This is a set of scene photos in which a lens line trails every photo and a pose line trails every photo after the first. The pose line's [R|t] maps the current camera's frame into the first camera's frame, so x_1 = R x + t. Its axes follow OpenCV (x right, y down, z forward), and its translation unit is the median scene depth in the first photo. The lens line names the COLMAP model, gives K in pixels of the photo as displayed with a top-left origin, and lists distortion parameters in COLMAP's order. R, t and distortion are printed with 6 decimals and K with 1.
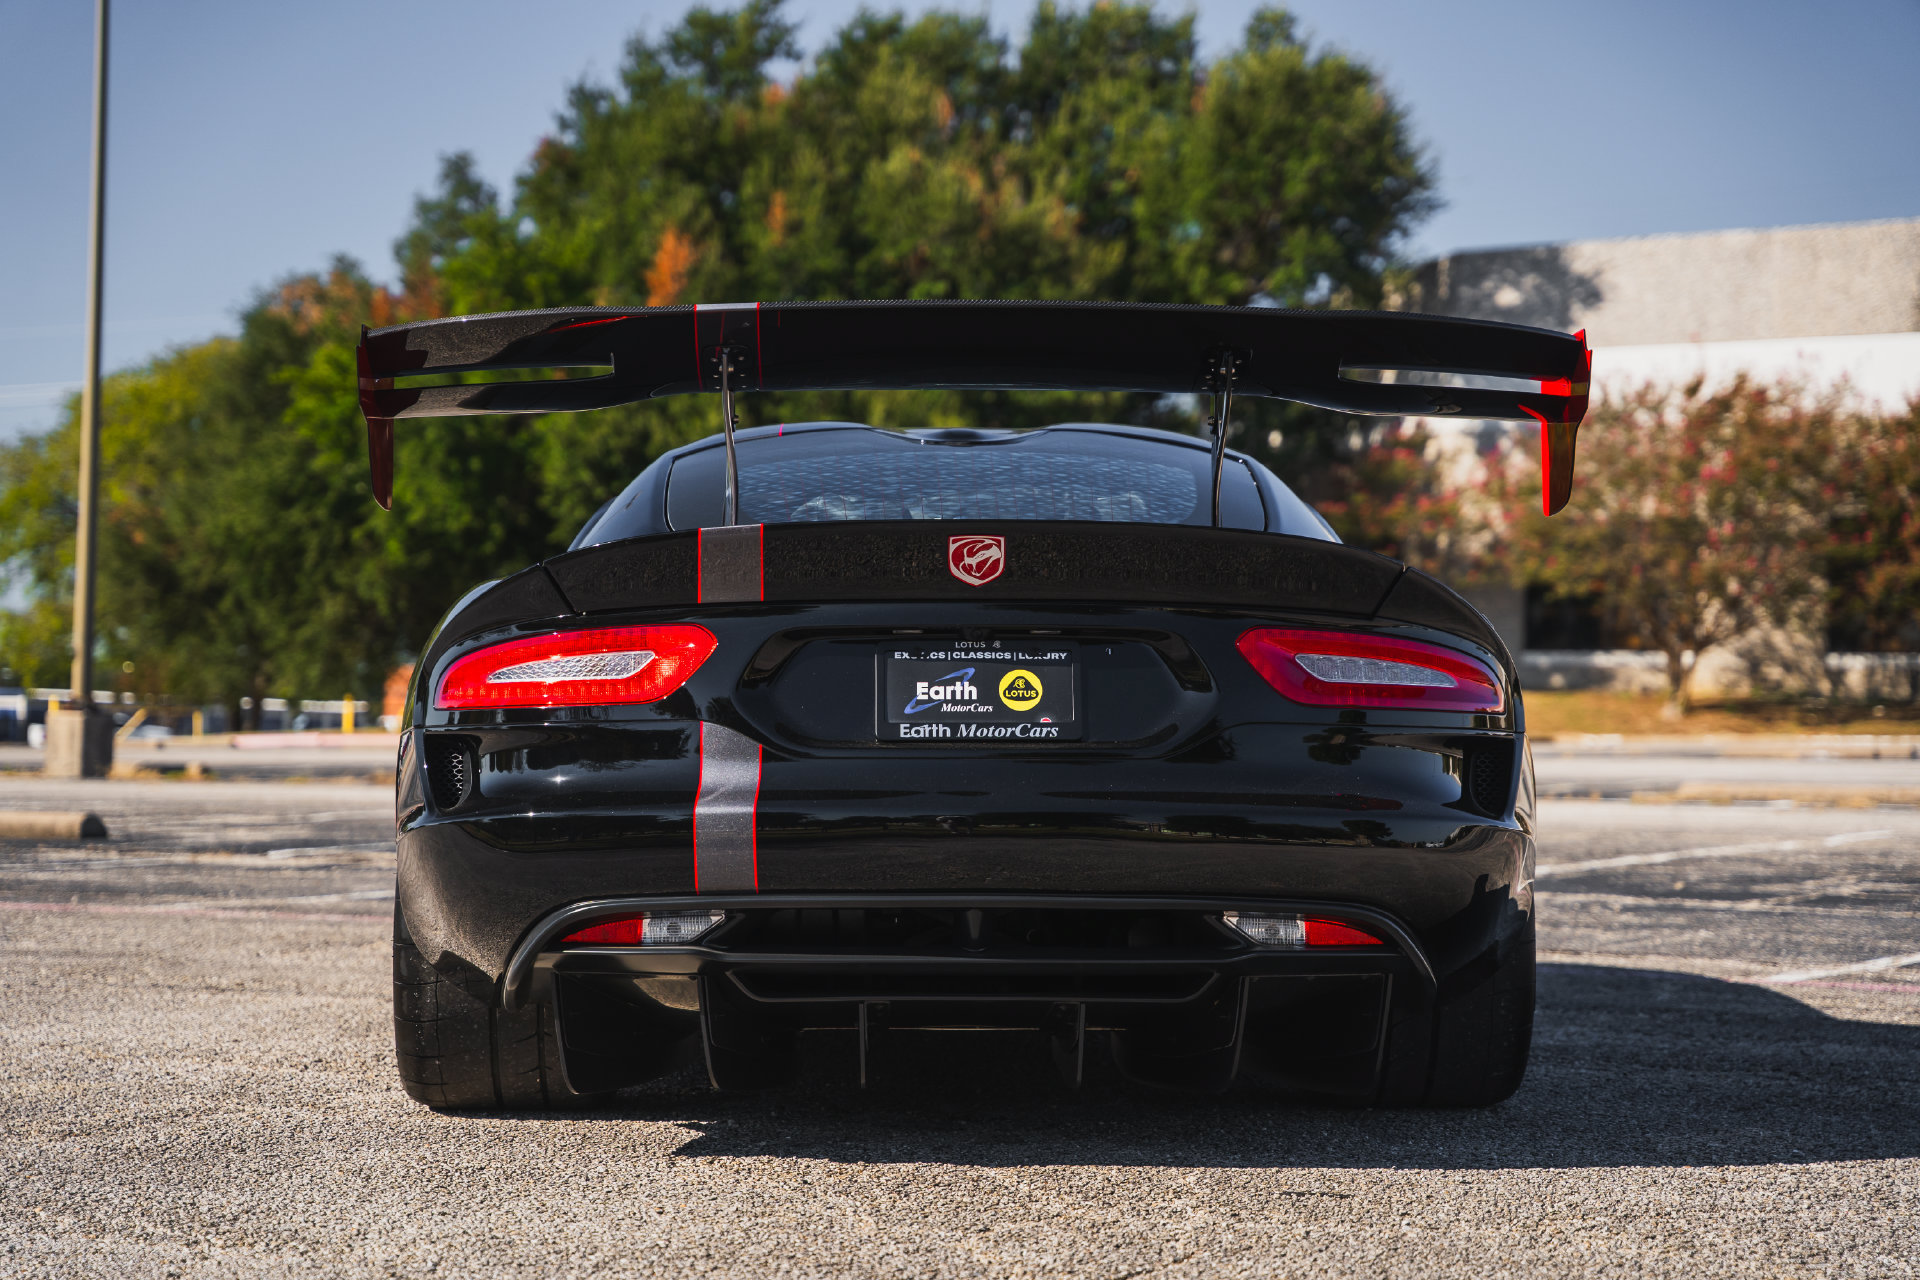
lens RADIAL K [[3716.1, 0, 960.9], [0, 3716.1, 637.5], [0, 0, 1]] dist [0.318051, 0.000000]
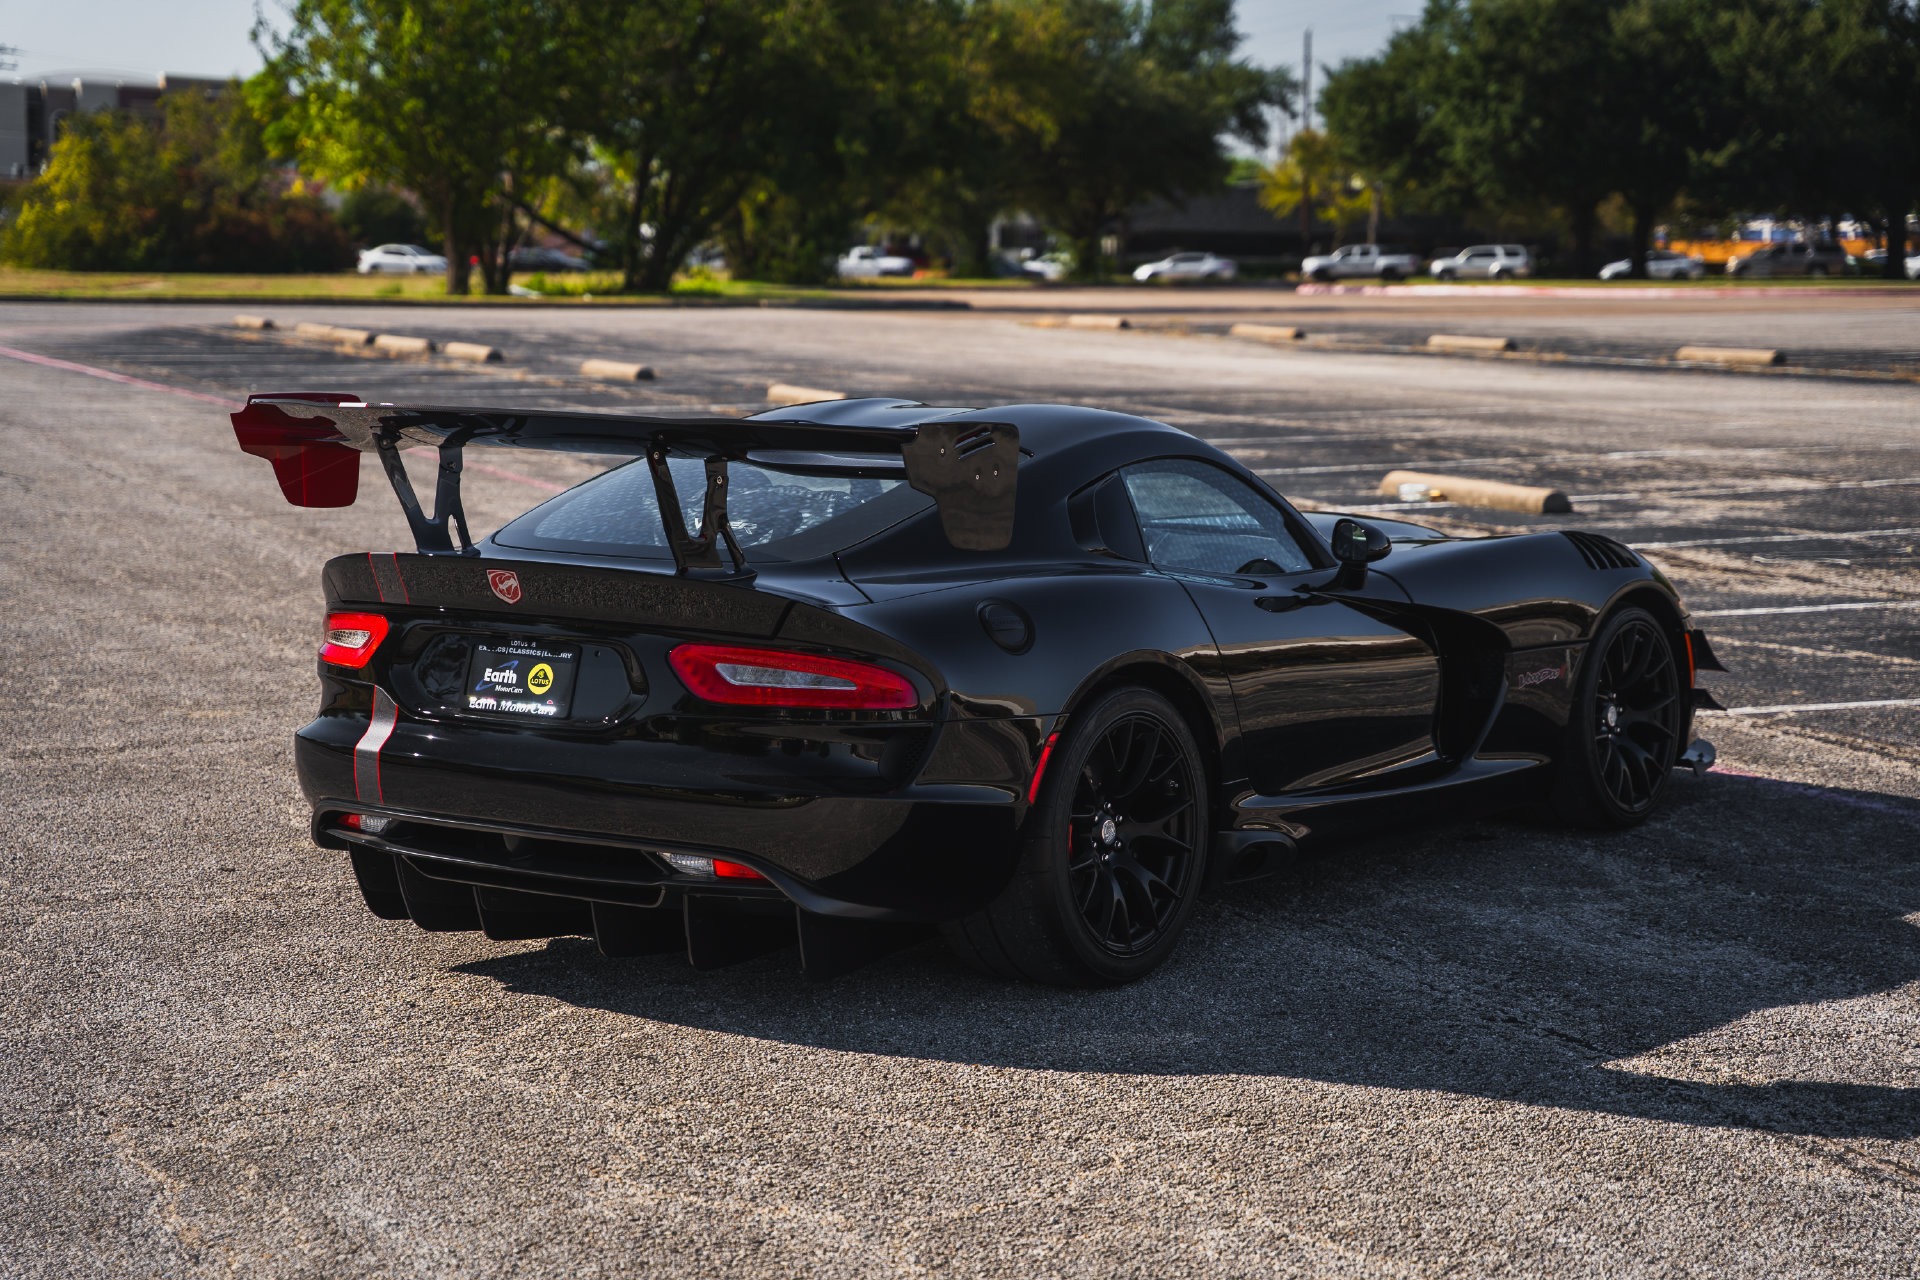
lens RADIAL K [[3716.1, 0, 956.7], [0, 3716.1, 642.6], [0, 0, 1]] dist [0.318051, 0.000000]
pose [[0.810026, 0.065367, -0.582739, 0.964479], [0.007614, 0.992511, 0.121915, -0.170152], [0.586344, -0.103192, 0.803463, -0.038698]]
